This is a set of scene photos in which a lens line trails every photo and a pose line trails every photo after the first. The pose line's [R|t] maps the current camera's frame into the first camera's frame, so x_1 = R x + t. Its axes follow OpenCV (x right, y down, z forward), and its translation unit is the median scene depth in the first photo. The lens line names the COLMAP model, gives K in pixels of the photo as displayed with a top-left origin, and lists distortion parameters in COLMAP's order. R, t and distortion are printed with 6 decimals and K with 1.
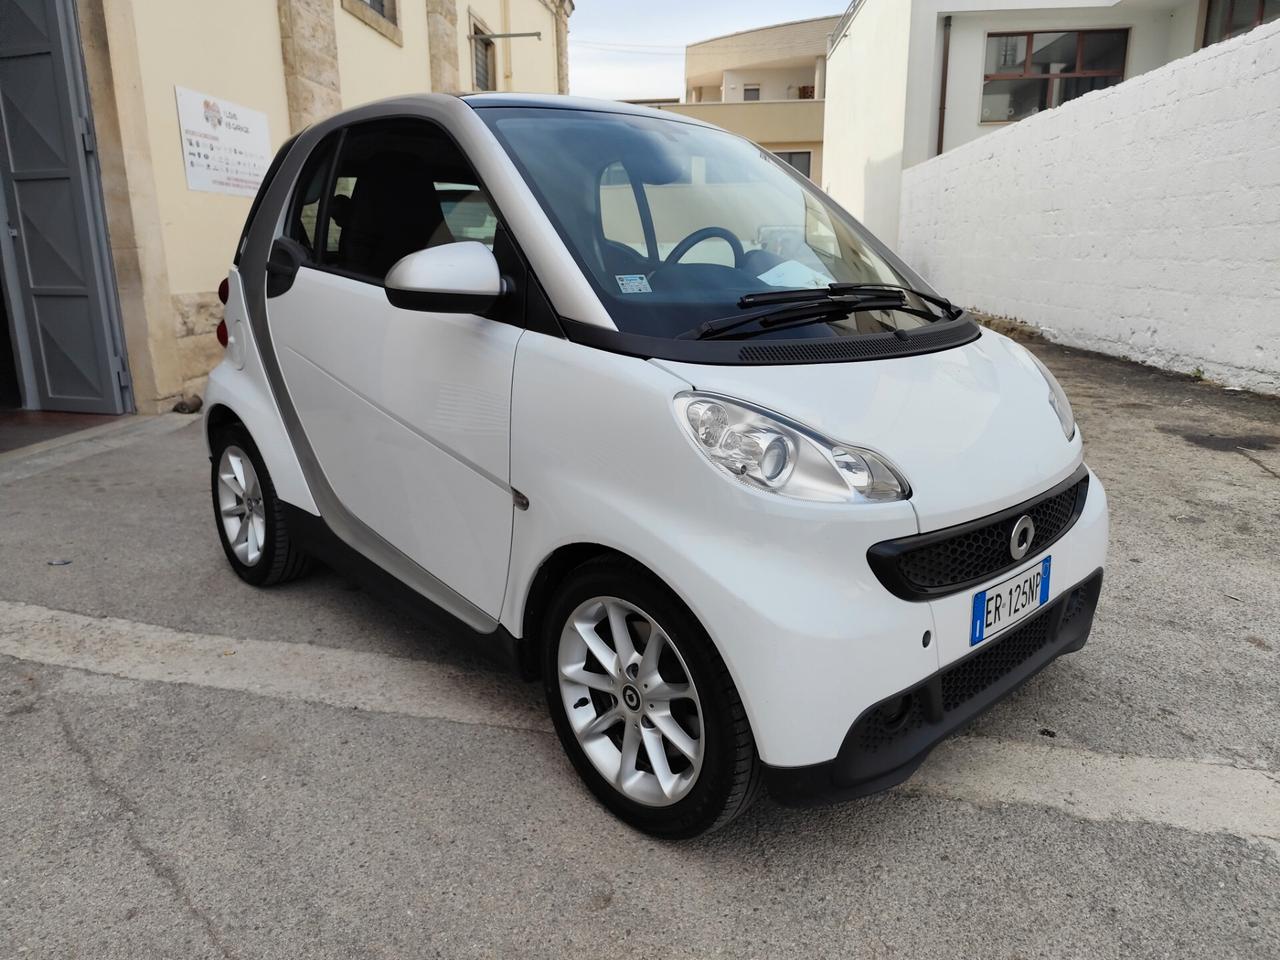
lens RADIAL K [[879.4, 0, 626.3], [0, 879.4, 479.3], [0, 0, 1]] dist [0.029932, -0.034659]
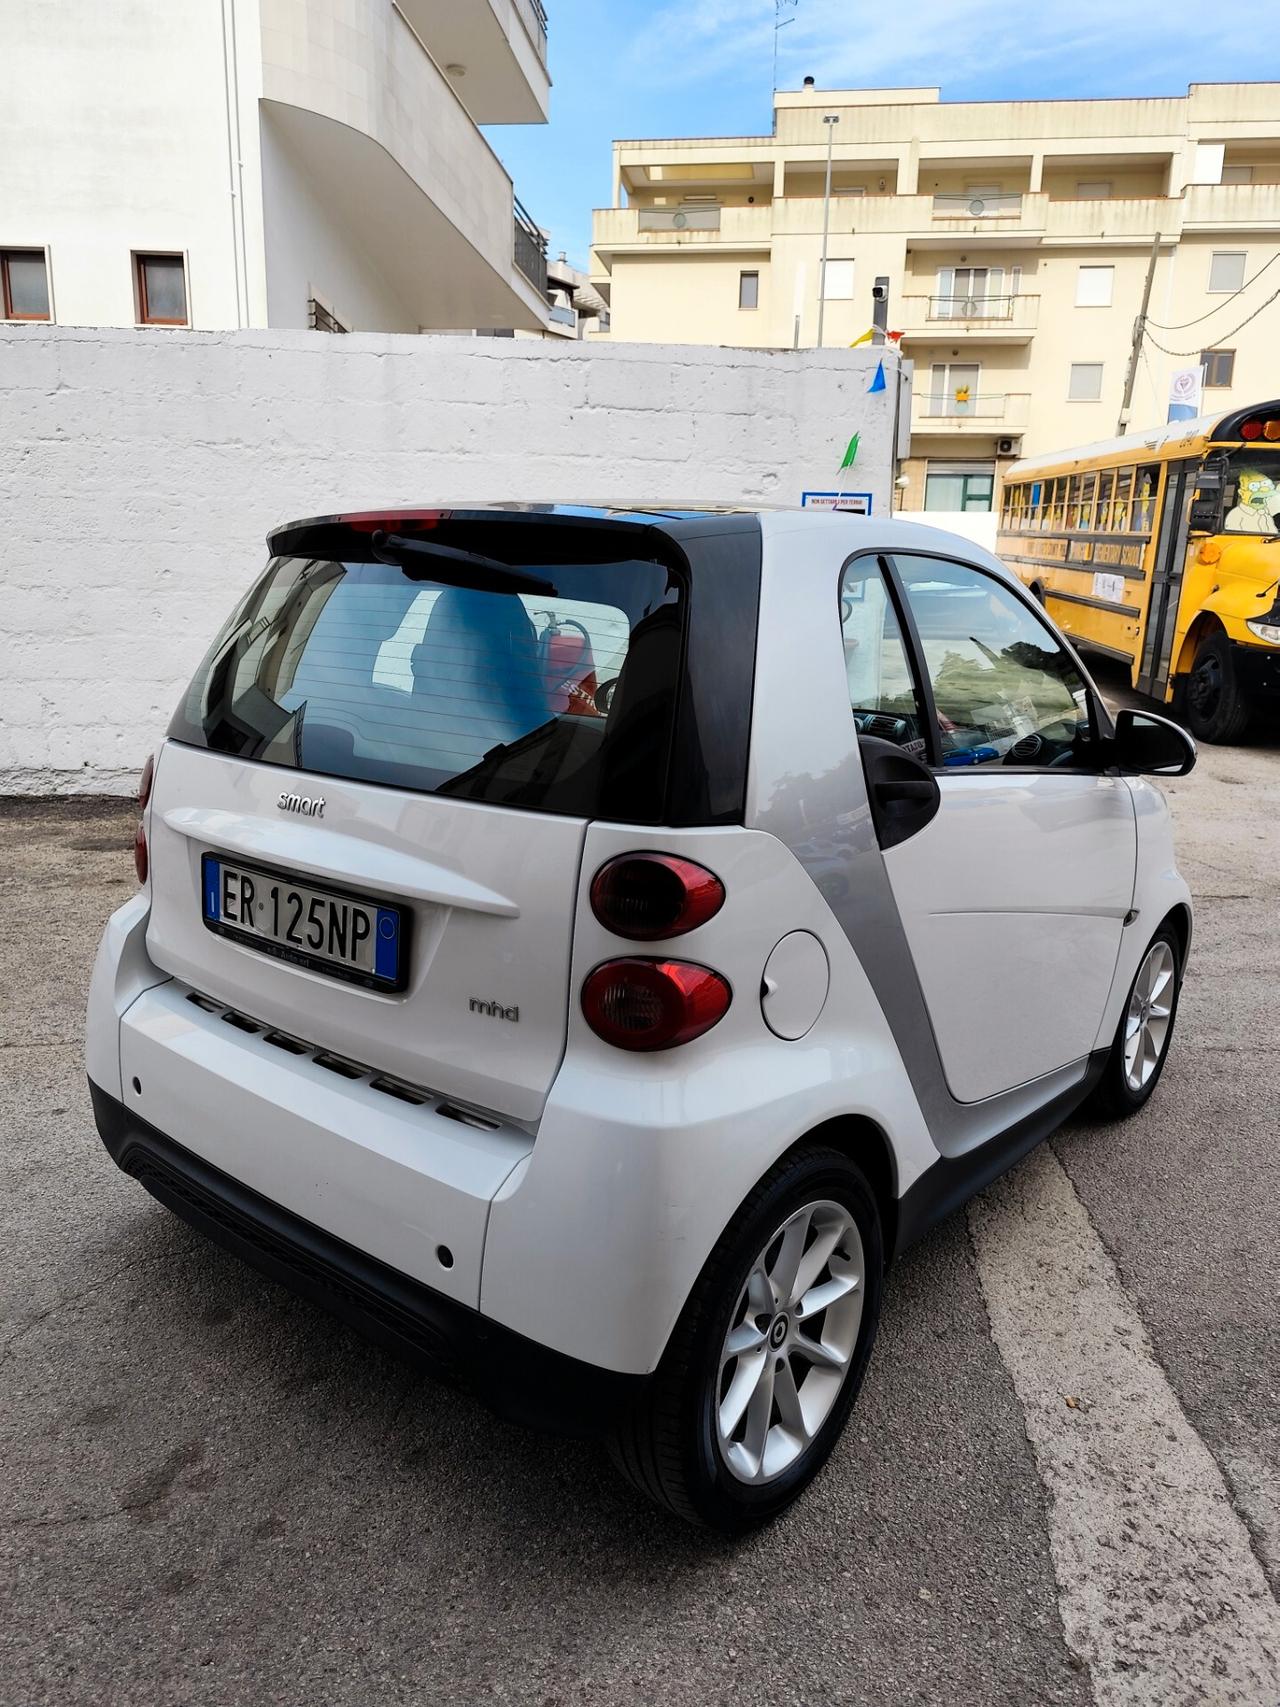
lens RADIAL K [[1172.7, 0, 646.4], [0, 1172.7, 847.3], [0, 0, 1]] dist [0.029932, -0.034659]
pose [[-0.129662, -0.209621, 0.969147, -0.983850], [0.227827, 0.944951, 0.234868, -0.372420], [-0.965030, 0.251251, -0.074767, 1.095198]]
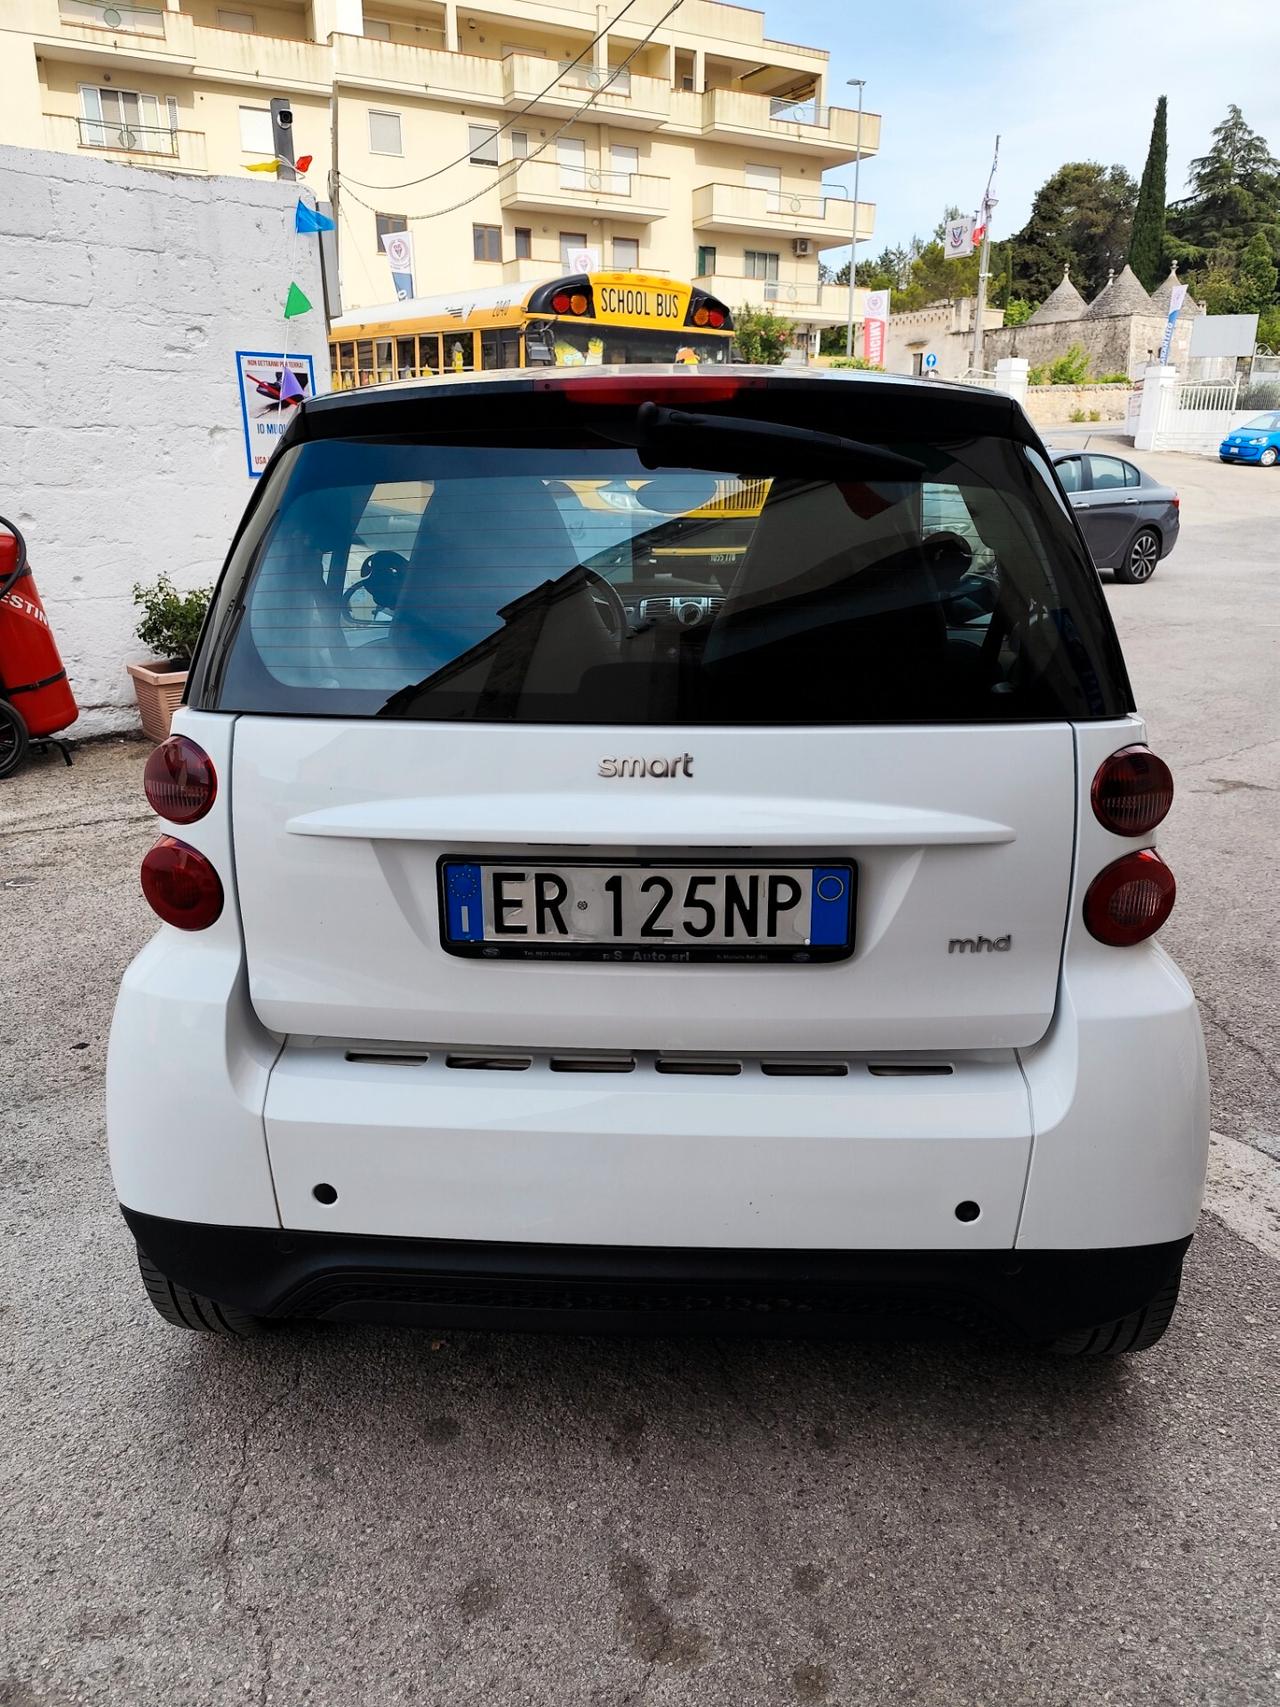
lens RADIAL K [[1172.7, 0, 643.7], [0, 1172.7, 875.6], [0, 0, 1]] dist [0.029932, -0.034659]
pose [[-0.700301, -0.225123, 0.677421, -0.684531], [0.185986, 0.858655, 0.477619, -0.487165], [-0.689194, 0.460468, -0.559447, 1.527503]]
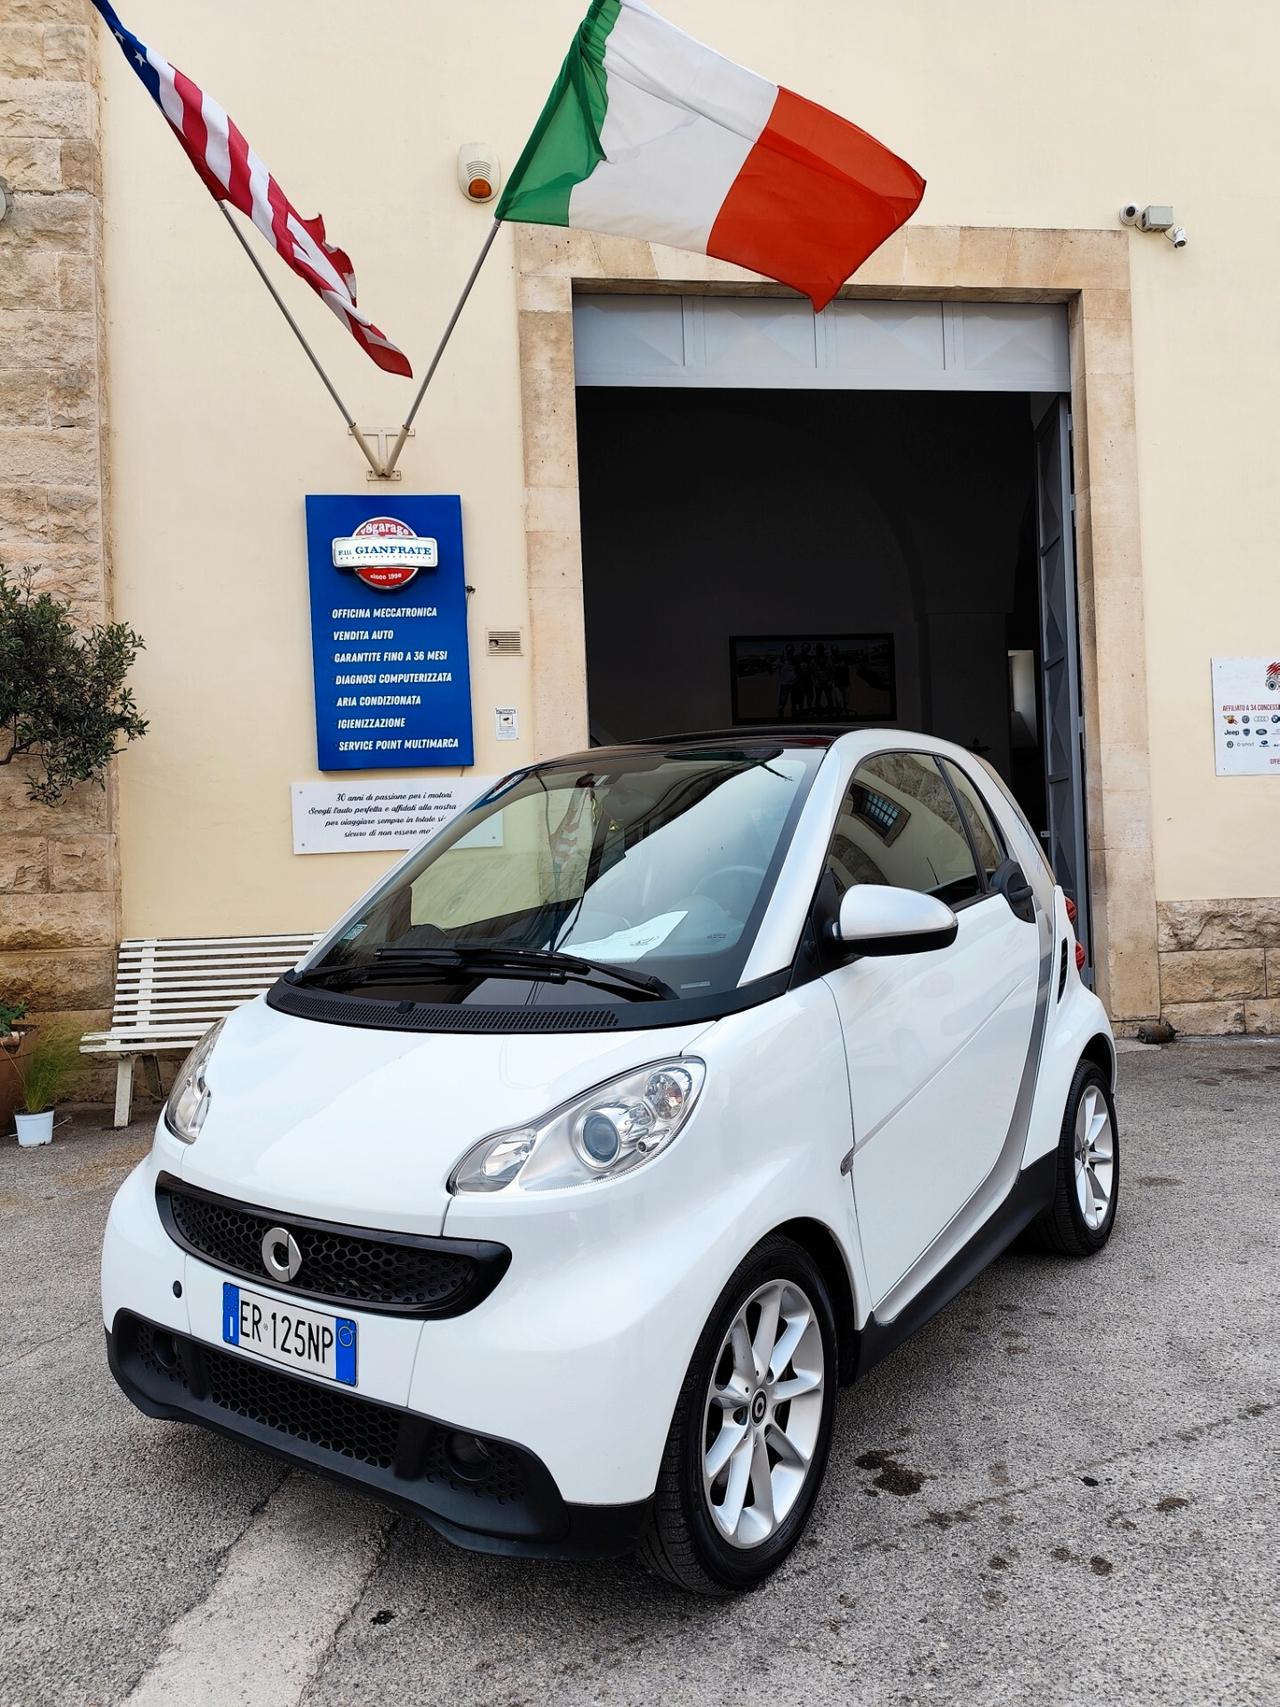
lens RADIAL K [[1172.7, 0, 648.6], [0, 1172.7, 855.6], [0, 0, 1]] dist [0.029932, -0.034659]
pose [[0.216485, 0.000113, -0.976286, 1.014482], [-0.212152, 0.976109, -0.046931, -0.206076], [0.952956, 0.217281, 0.211336, 0.631395]]
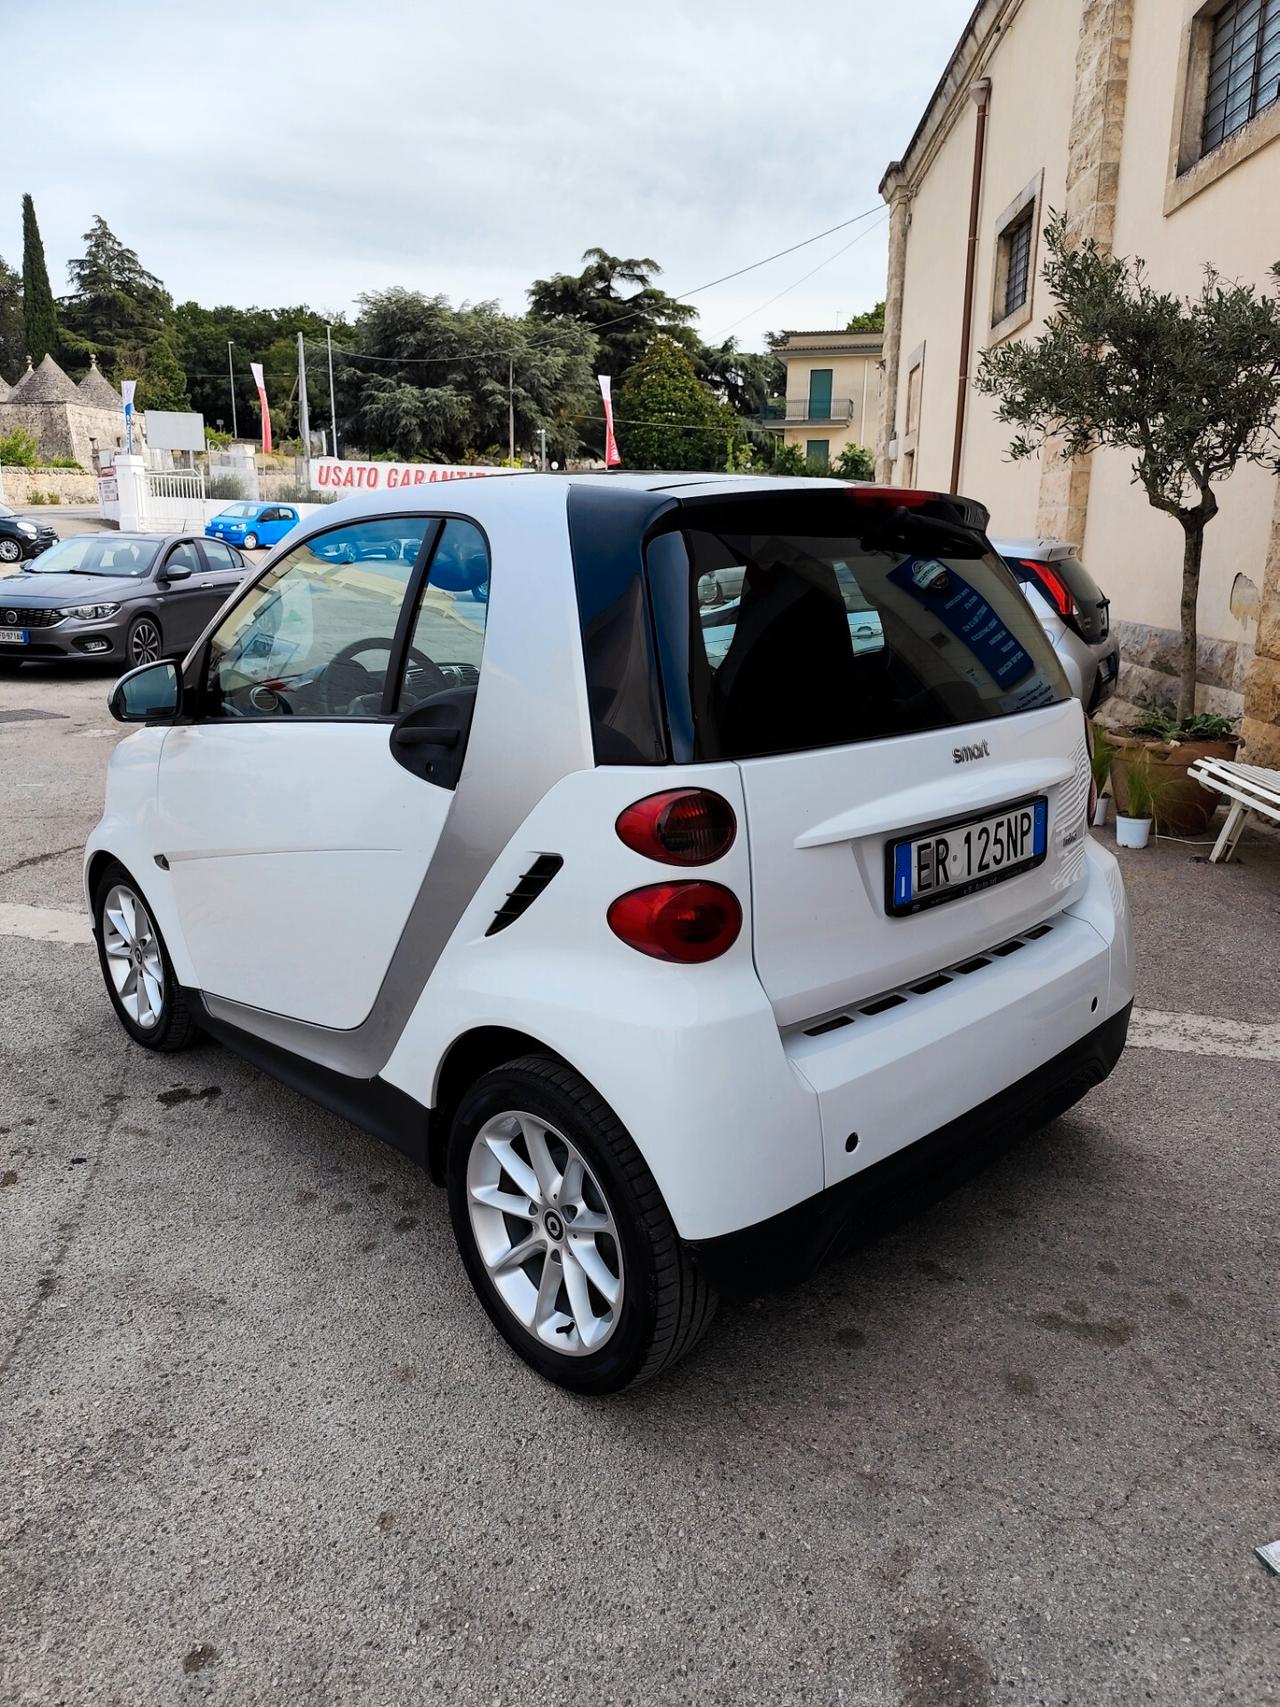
lens RADIAL K [[1172.7, 0, 637.9], [0, 1172.7, 853.4], [0, 0, 1]] dist [0.029932, -0.034659]
pose [[-0.999642, 0.013933, -0.022859, -0.109592], [0.001096, 0.874468, 0.485081, -0.585049], [0.026748, 0.484882, -0.874170, 1.883822]]
